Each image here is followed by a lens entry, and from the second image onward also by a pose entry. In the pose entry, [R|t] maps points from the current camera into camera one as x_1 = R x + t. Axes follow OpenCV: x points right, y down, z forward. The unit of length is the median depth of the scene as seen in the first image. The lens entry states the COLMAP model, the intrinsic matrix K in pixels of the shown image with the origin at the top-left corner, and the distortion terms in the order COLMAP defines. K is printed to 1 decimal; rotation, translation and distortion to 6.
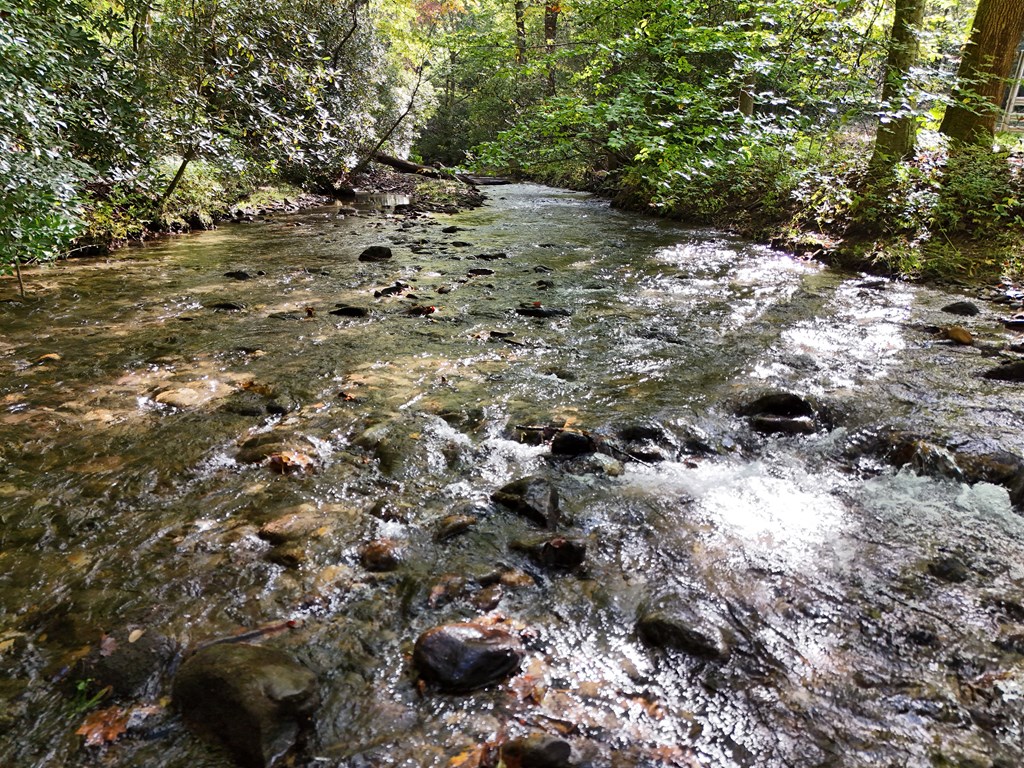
lens RADIAL K [[747.7, 0, 517.3], [0, 747.7, 383.8], [0, 0, 1]] dist [0.081597, -0.071488]
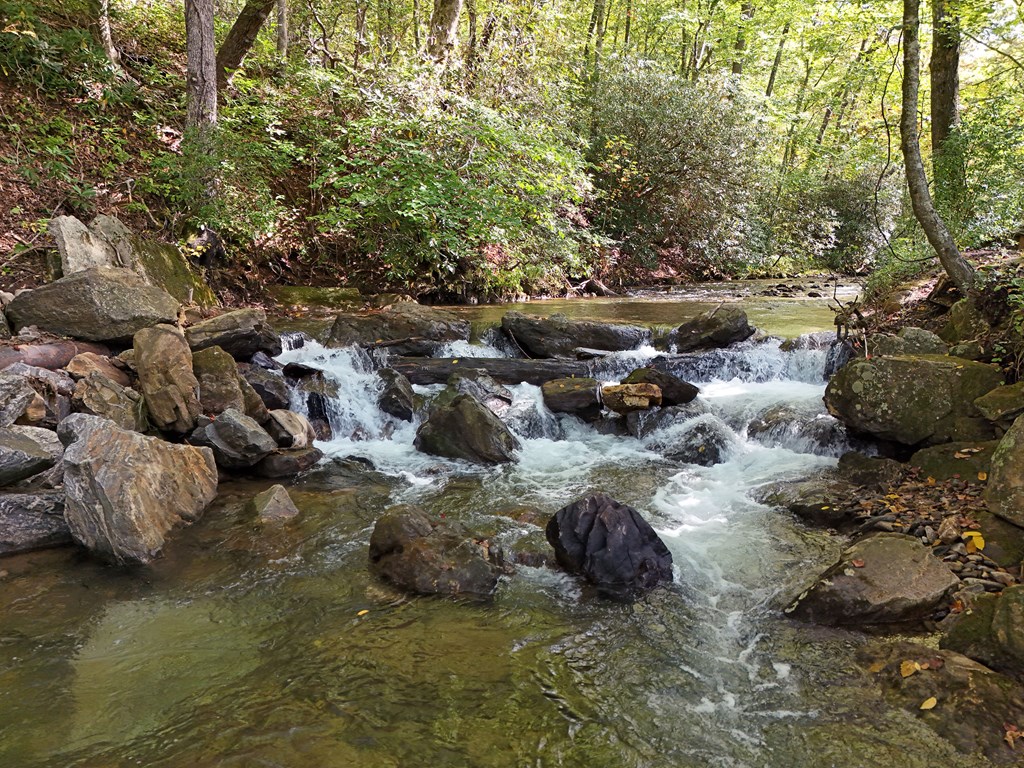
lens RADIAL K [[747.7, 0, 517.3], [0, 747.7, 383.8], [0, 0, 1]] dist [0.081597, -0.071488]
pose [[0.750276, 0.094858, -0.654285, 0.384795], [-0.183730, 0.980586, -0.068521, 0.294193], [0.635082, 0.171621, 0.753138, -0.894629]]
